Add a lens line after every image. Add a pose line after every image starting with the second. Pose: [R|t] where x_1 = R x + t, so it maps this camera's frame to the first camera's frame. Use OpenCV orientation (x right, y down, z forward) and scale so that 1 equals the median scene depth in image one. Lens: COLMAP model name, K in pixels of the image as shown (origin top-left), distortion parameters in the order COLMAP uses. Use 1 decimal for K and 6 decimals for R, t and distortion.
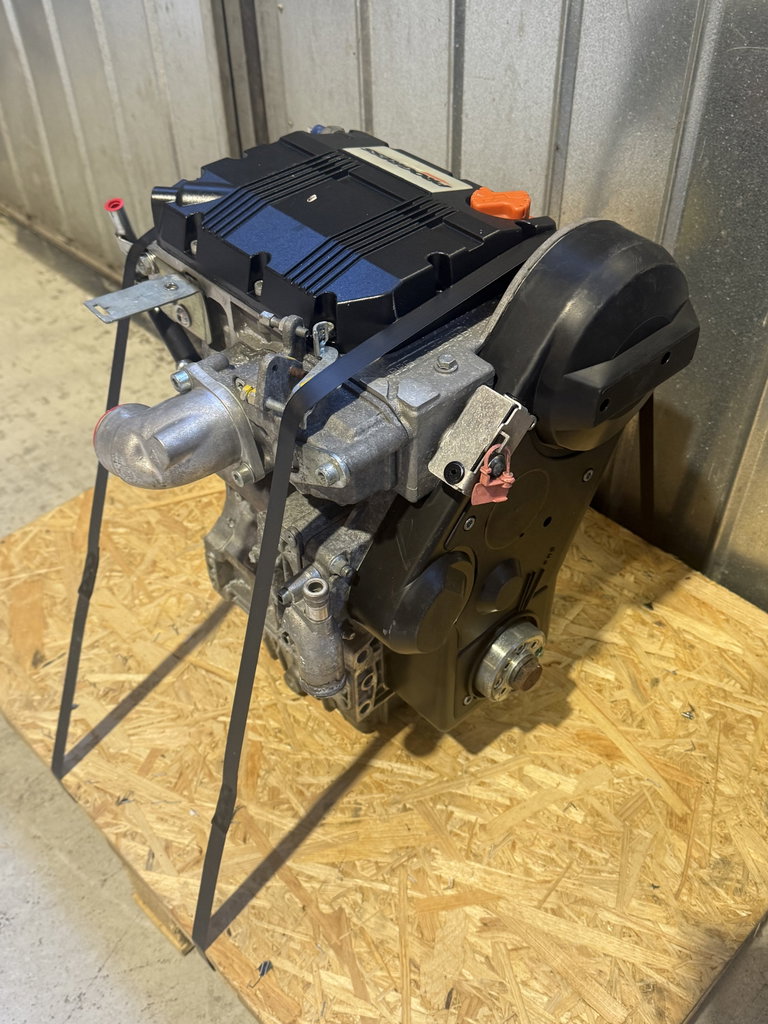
lens RADIAL K [[1000.1, 0, 386.2], [0, 1000.1, 506.6], [0, 0, 1]] dist [0.022833, 0.000000]
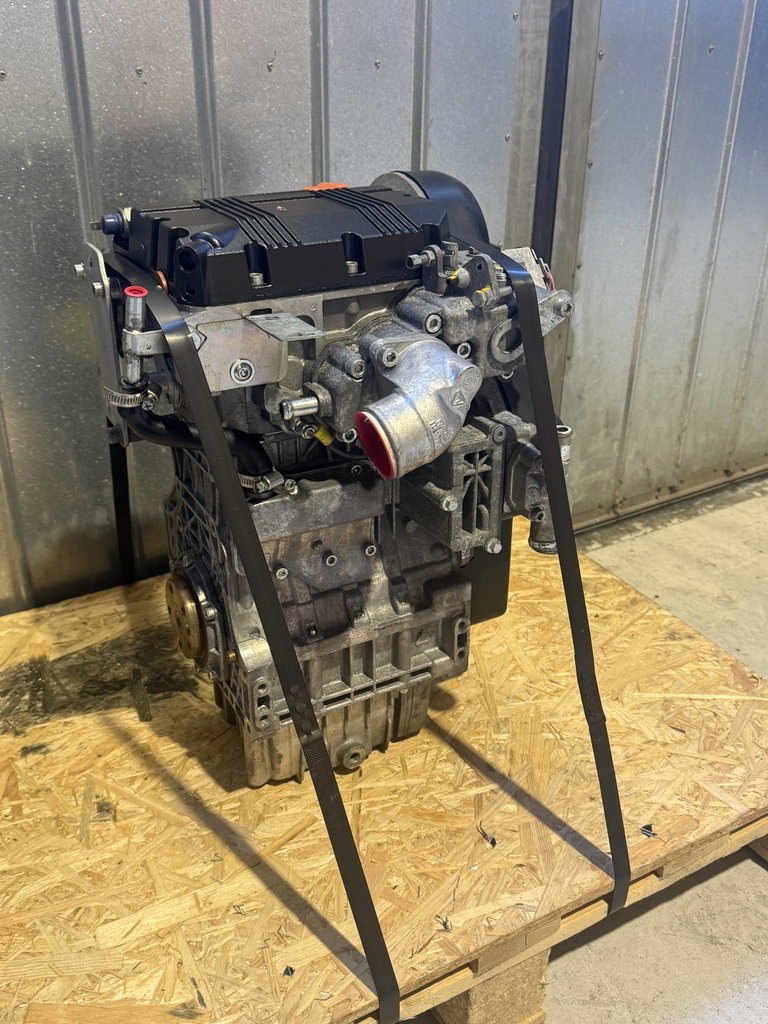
lens RADIAL K [[1000.1, 0, 384.8], [0, 1000.1, 512.6], [0, 0, 1]] dist [0.022833, 0.000000]
pose [[0.247205, -0.425633, 0.870475, -0.666134], [0.676438, 0.719026, 0.159478, -0.096224], [-0.693773, 0.549398, 0.465661, 0.351641]]
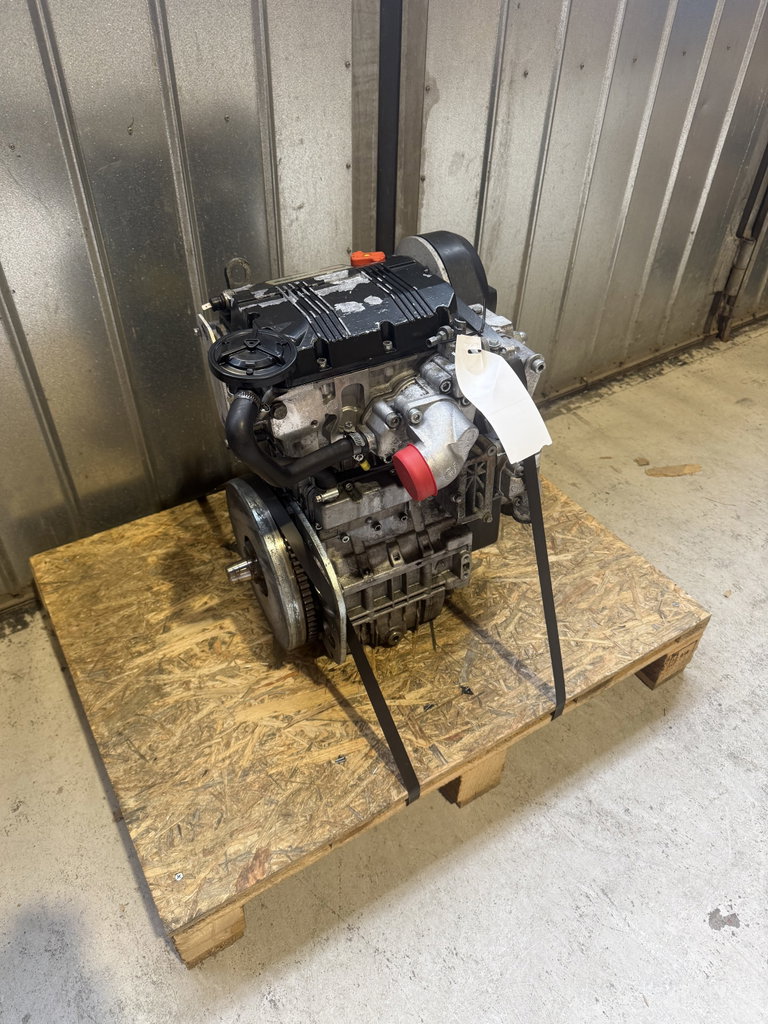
lens RADIAL K [[731.8, 0, 390.9], [0, 731.8, 515.5], [0, 0, 1]] dist [0.007980, -0.025438]
pose [[0.210747, -0.635785, 0.742538, -0.524686], [0.667594, 0.648481, 0.365774, -0.140695], [-0.714076, 0.418628, 0.561112, 0.155944]]
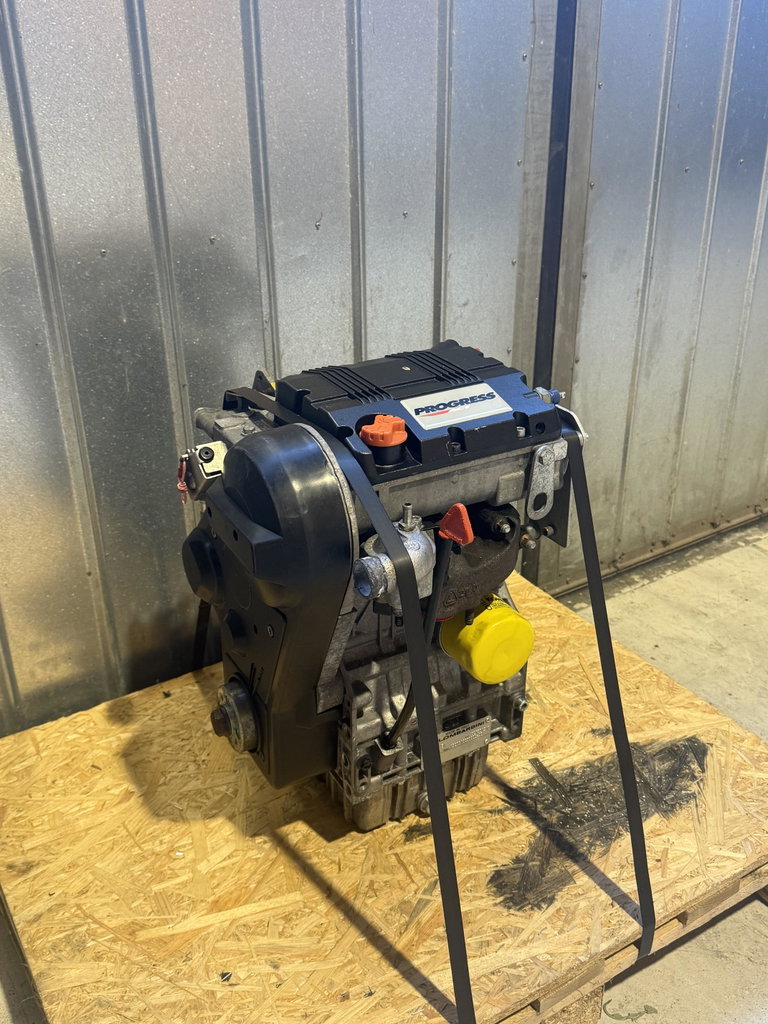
lens RADIAL K [[1000.1, 0, 377.5], [0, 1000.1, 507.8], [0, 0, 1]] dist [0.022833, 0.000000]
pose [[0.228197, -0.418160, 0.879243, -0.787756], [0.698589, 0.699345, 0.151292, -0.215530], [-0.678159, 0.579705, 0.451710, 0.271732]]
